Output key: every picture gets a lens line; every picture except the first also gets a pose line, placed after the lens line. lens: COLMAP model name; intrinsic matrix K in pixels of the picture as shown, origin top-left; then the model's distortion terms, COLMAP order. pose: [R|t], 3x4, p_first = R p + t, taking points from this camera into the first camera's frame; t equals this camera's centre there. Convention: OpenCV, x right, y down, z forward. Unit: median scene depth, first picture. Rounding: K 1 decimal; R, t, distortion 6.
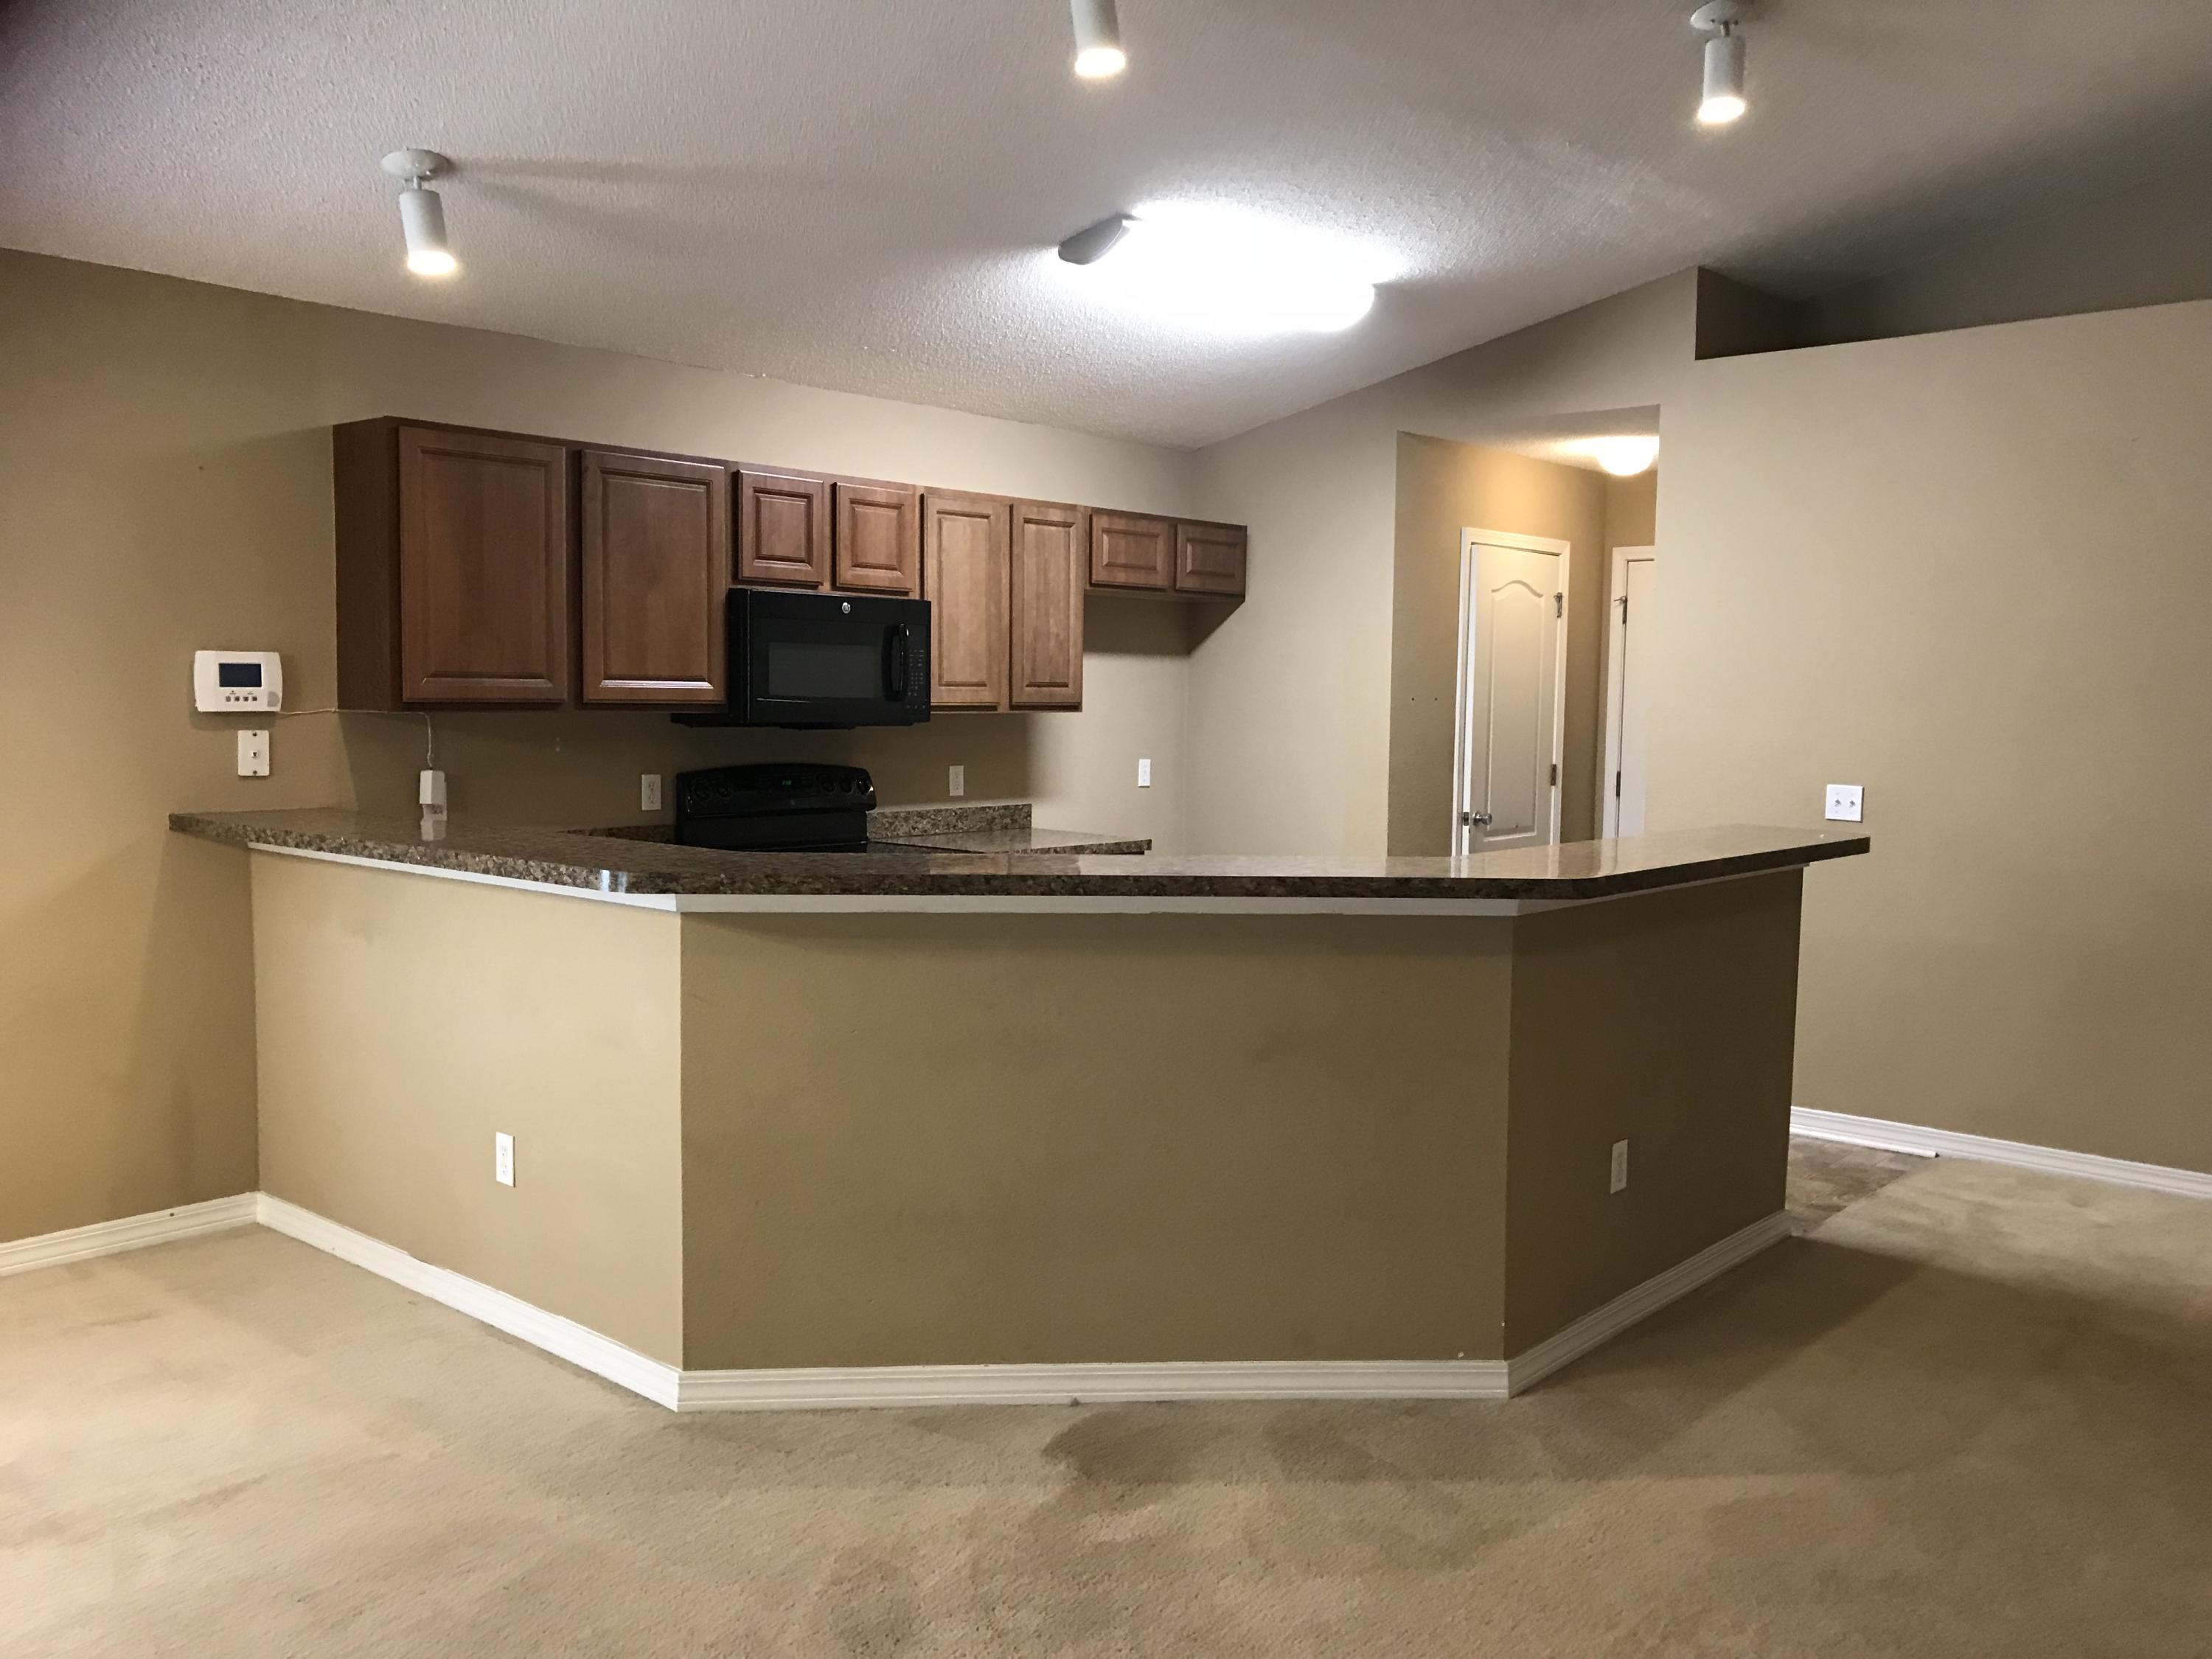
lens RADIAL K [[1811.6, 0, 1124.9], [0, 1811.6, 828.2], [0, 0, 1]] dist [0.053994, -0.055333]
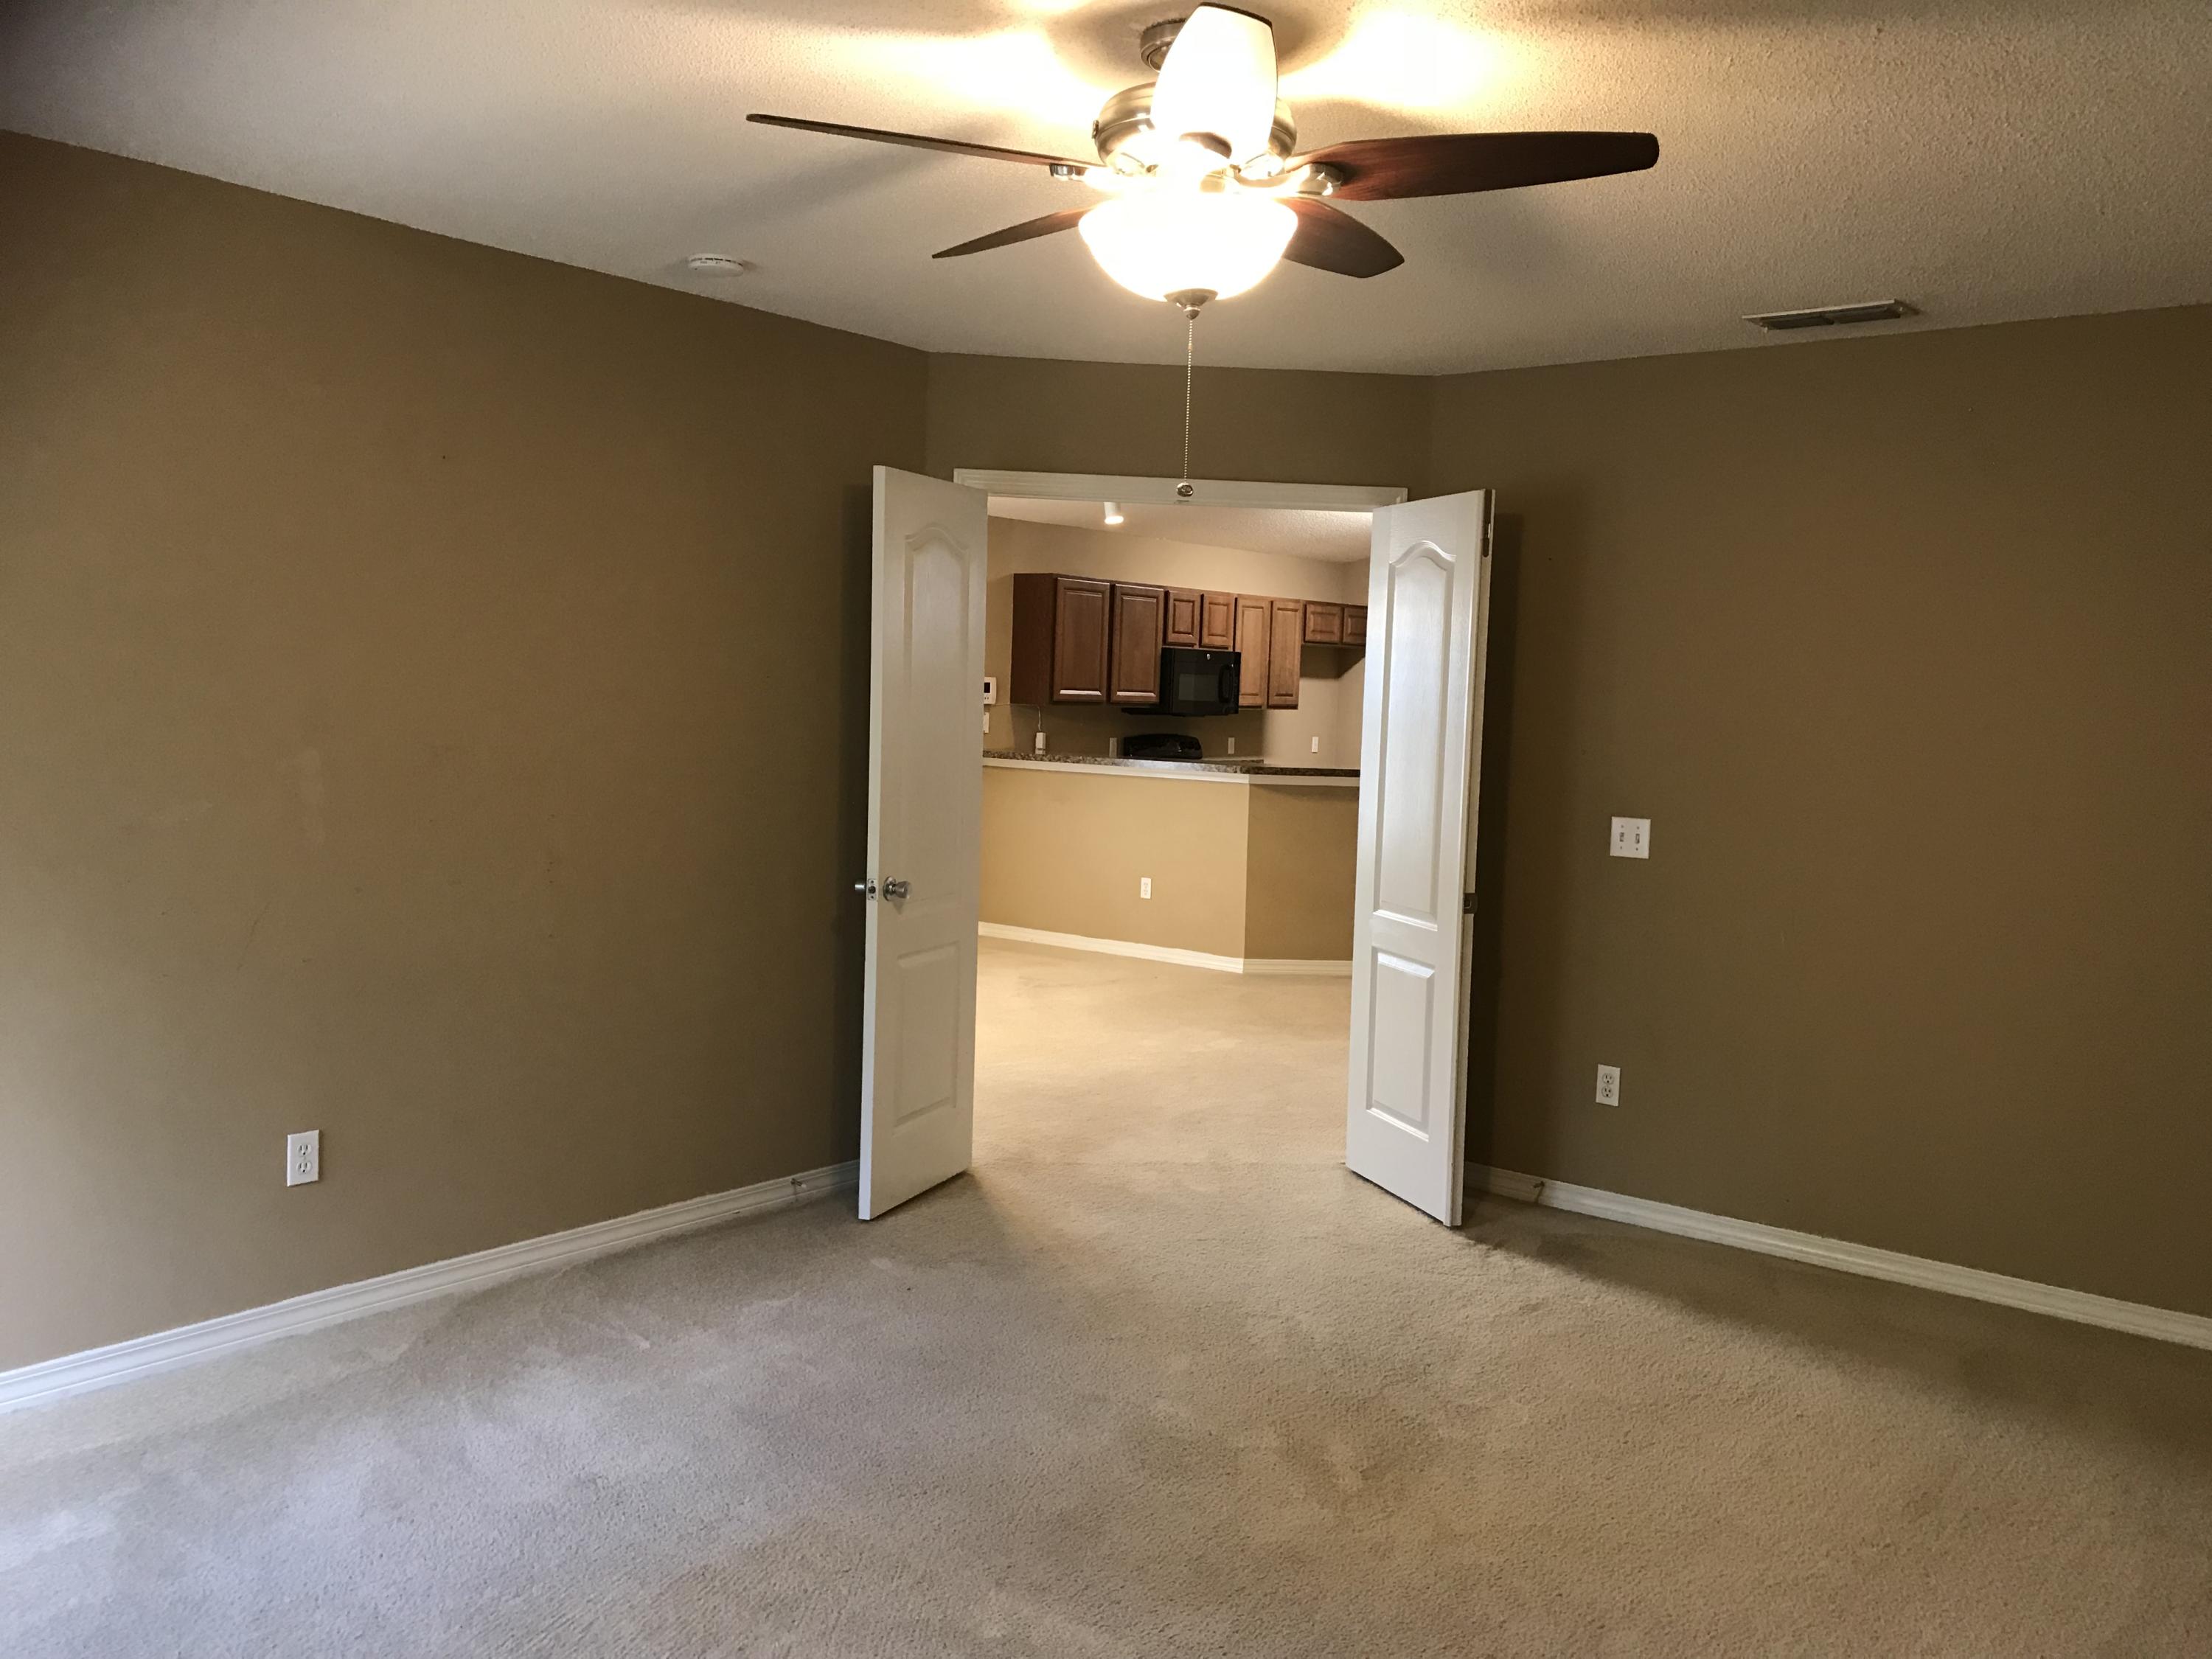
lens RADIAL K [[1811.6, 0, 1116.2], [0, 1811.6, 815.2], [0, 0, 1]] dist [0.053994, -0.055333]
pose [[0.998820, 0.014899, 0.046222, -0.394777], [-0.014635, 0.999875, -0.006042, 0.077320], [-0.046306, 0.005359, 0.998913, -1.136163]]
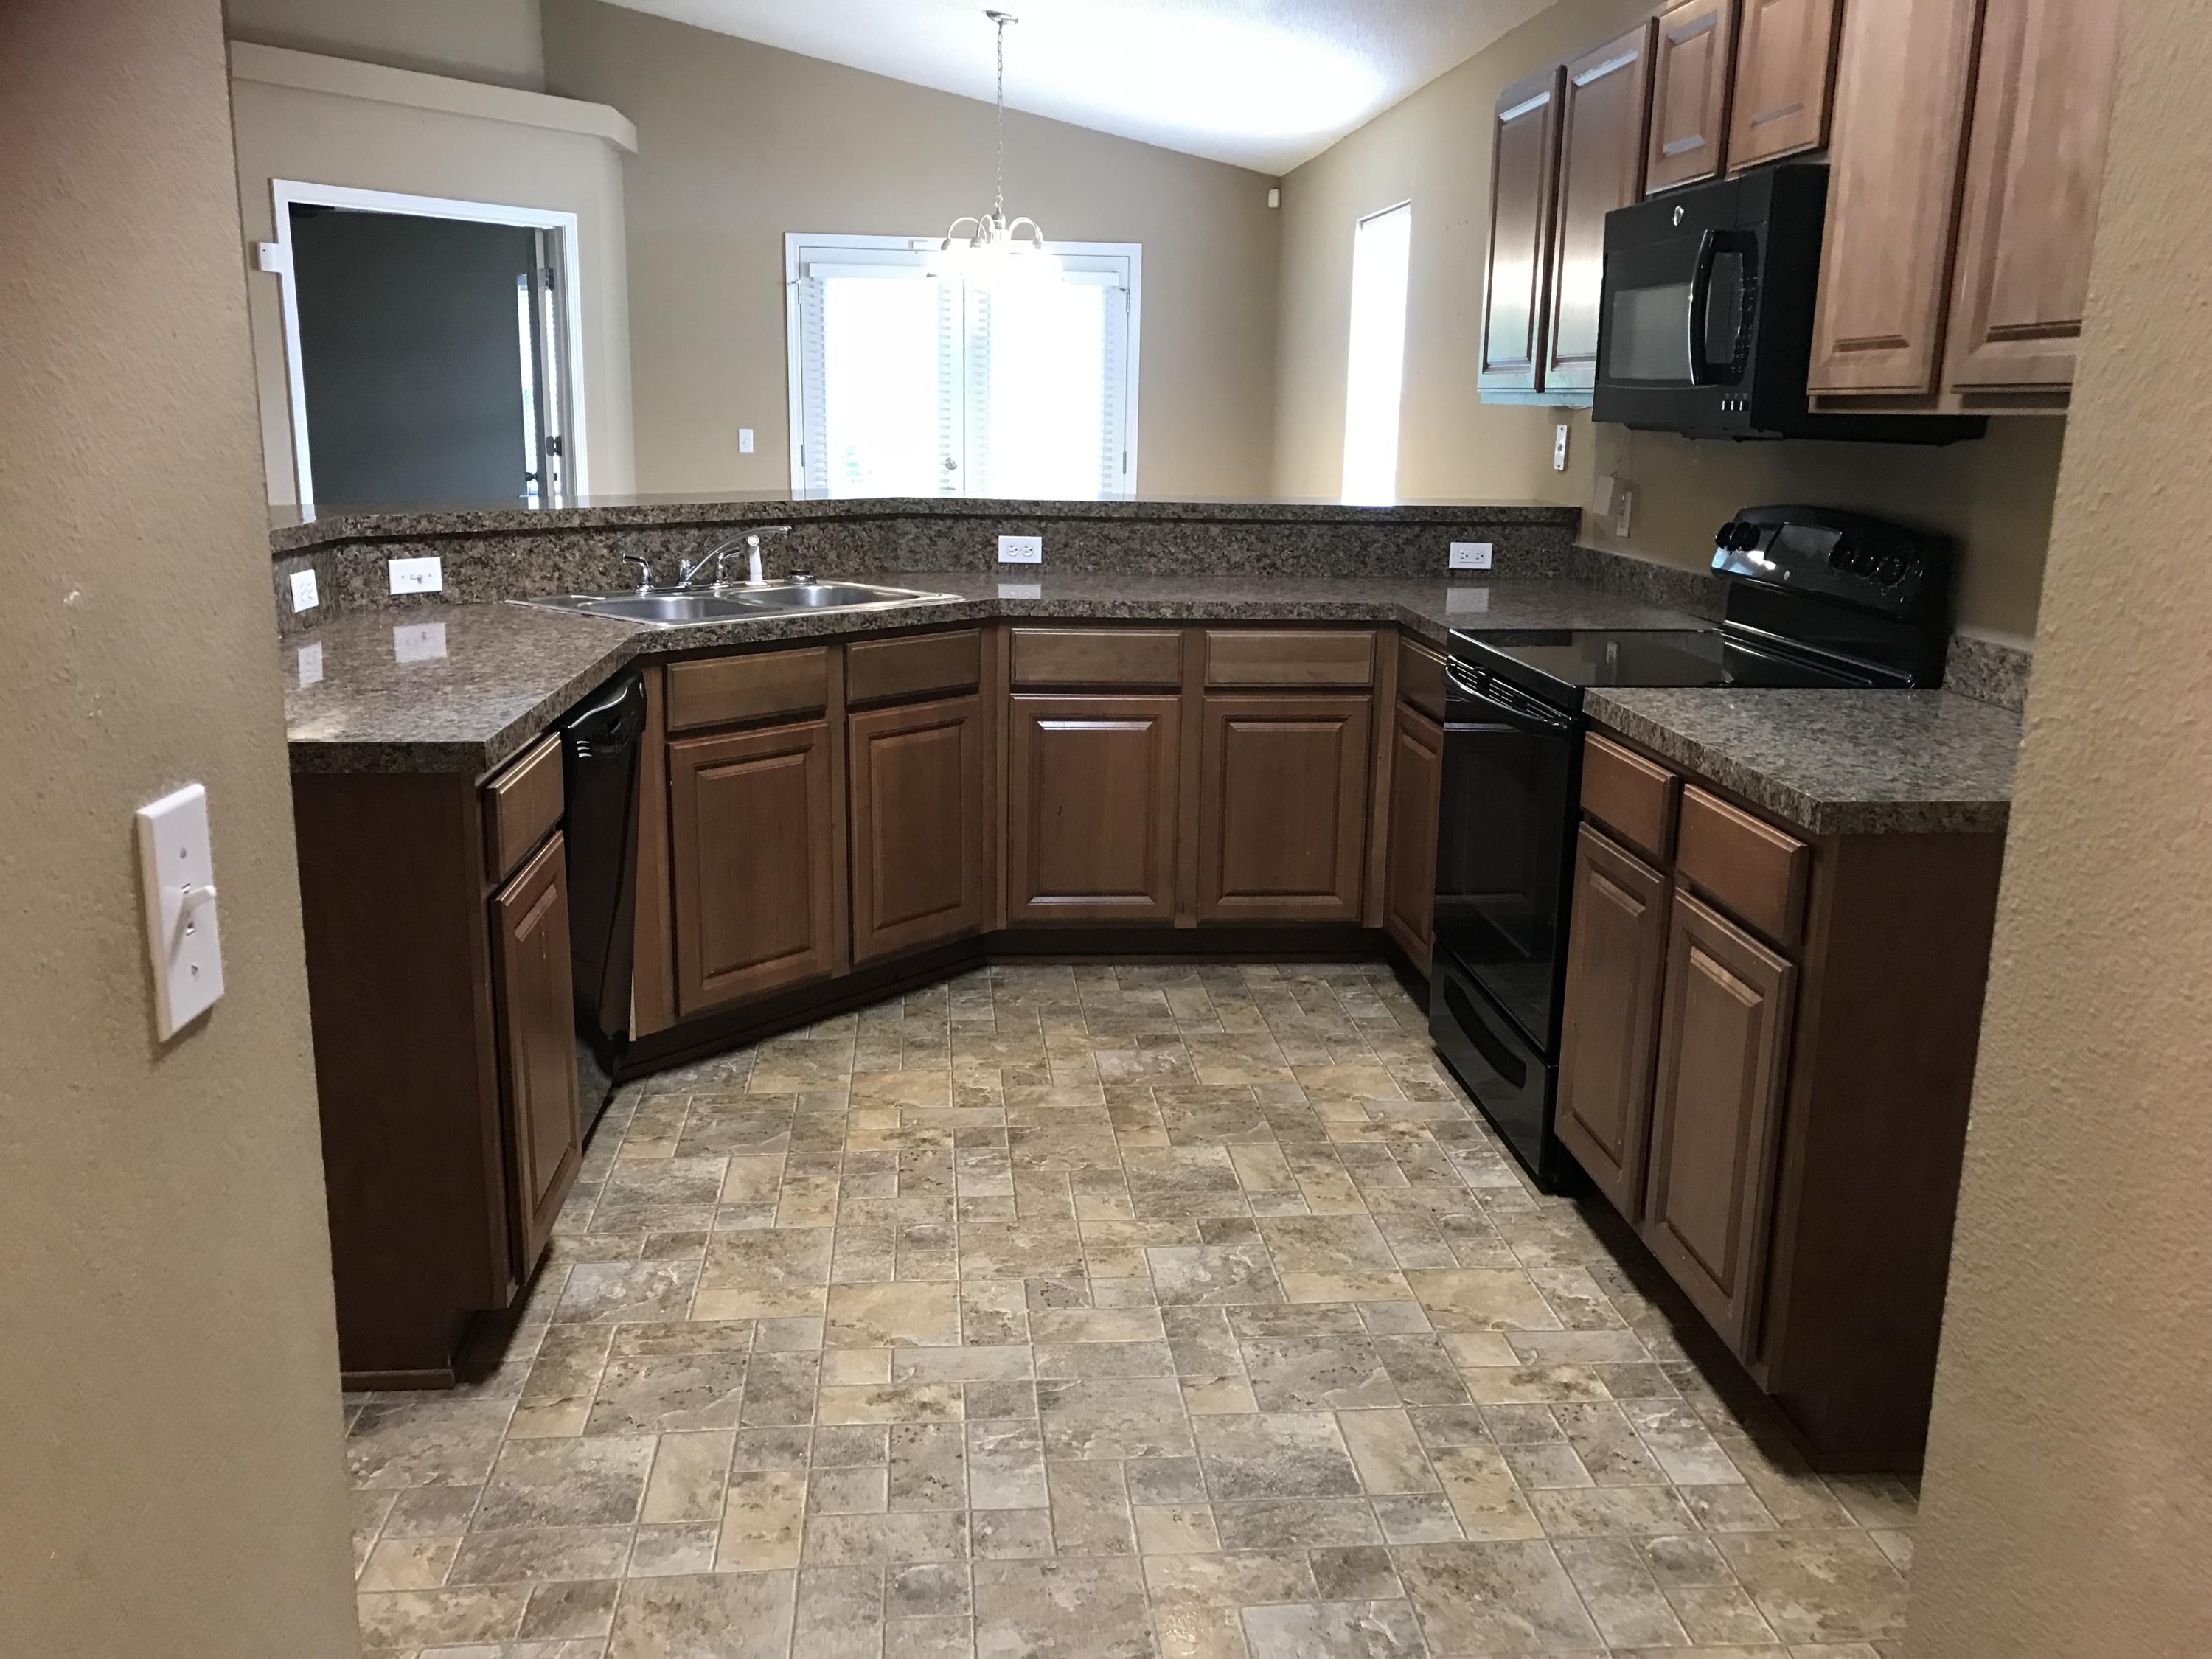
lens RADIAL K [[1811.6, 0, 1112.7], [0, 1811.6, 825.9], [0, 0, 1]] dist [0.053994, -0.055333]
pose [[-0.689569, 0.141093, -0.710343, 0.447434], [-0.084385, 0.958505, 0.272302, -0.090595], [0.719287, 0.247713, -0.649049, 1.466395]]
